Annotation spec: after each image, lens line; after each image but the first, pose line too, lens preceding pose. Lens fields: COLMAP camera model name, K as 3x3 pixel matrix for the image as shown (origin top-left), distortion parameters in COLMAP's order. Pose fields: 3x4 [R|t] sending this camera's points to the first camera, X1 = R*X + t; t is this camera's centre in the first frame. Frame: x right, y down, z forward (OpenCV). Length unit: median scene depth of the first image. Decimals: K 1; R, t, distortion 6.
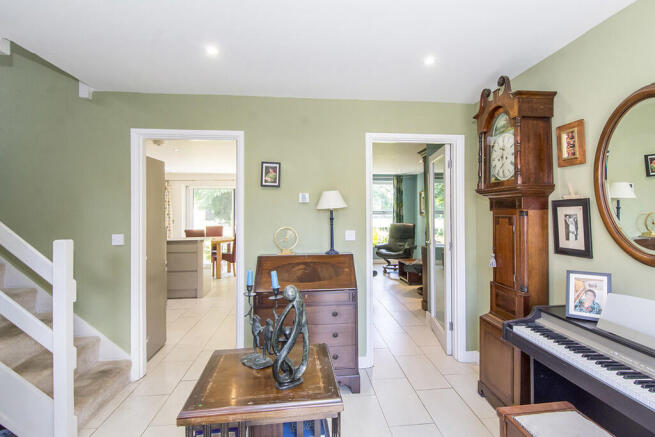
lens RADIAL K [[343.9, 0, 344.2], [0, 343.9, 210.2], [0, 0, 1]] dist [0.001276, 0.000270]
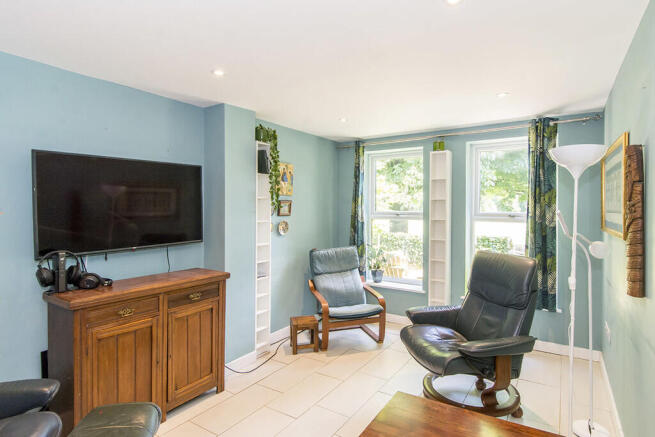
lens RADIAL K [[343.9, 0, 344.2], [0, 343.9, 210.2], [0, 0, 1]] dist [0.001276, 0.000270]
pose [[0.778949, 0.006487, -0.627054, 0.235424], [-0.000997, 0.999958, 0.009107, -0.005813], [0.627087, -0.006469, 0.778922, 0.604505]]
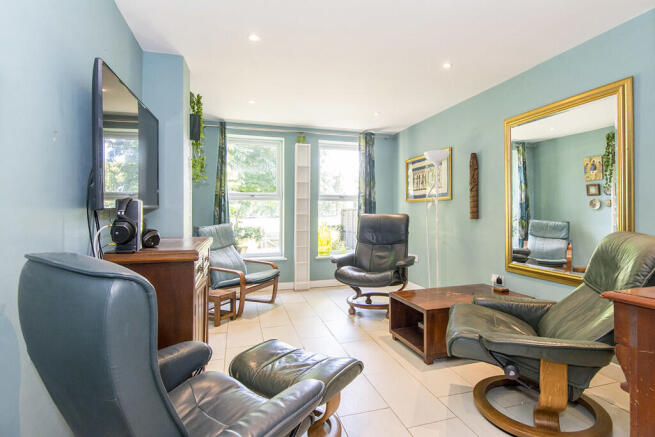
lens RADIAL K [[343.9, 0, 344.2], [0, 343.9, 210.2], [0, 0, 1]] dist [0.001276, 0.000270]
pose [[0.983428, 0.004285, 0.181249, 0.016074], [-0.004160, 0.999991, -0.001070, 0.030507], [-0.181252, 0.000299, 0.983437, 0.463714]]
